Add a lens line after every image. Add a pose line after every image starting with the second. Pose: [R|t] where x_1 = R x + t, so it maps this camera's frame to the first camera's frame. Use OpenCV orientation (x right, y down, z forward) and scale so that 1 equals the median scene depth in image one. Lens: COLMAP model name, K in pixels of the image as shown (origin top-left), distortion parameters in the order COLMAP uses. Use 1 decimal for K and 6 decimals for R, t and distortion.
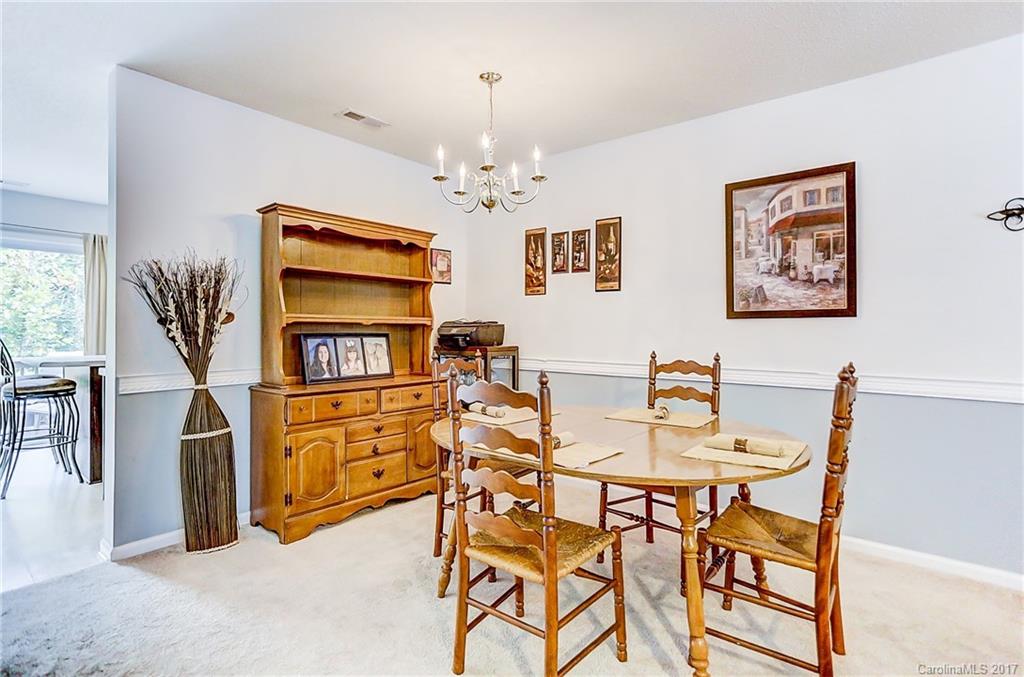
lens RADIAL K [[510.6, 0, 512.2], [0, 510.6, 336.7], [0, 0, 1]] dist [-0.009264, 0.003905]
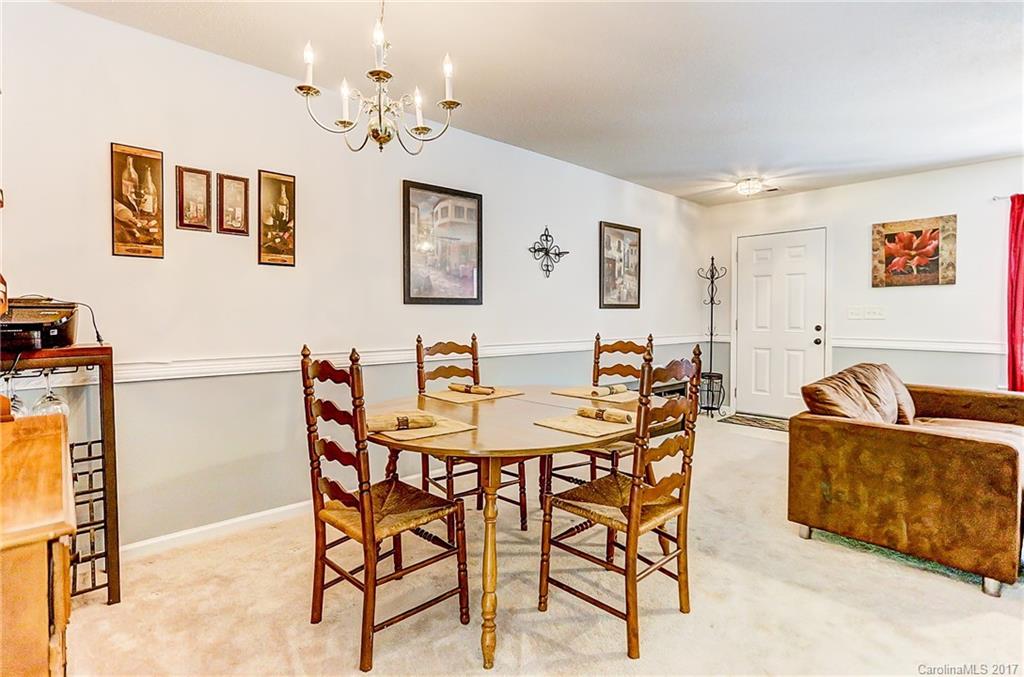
lens RADIAL K [[510.6, 0, 505.7], [0, 510.6, 337.0], [0, 0, 1]] dist [-0.009264, 0.003905]
pose [[0.151414, -0.049943, 0.987208, -0.550100], [0.012078, 0.998742, 0.048674, -0.012821], [-0.988397, 0.004554, 0.151826, 0.536961]]
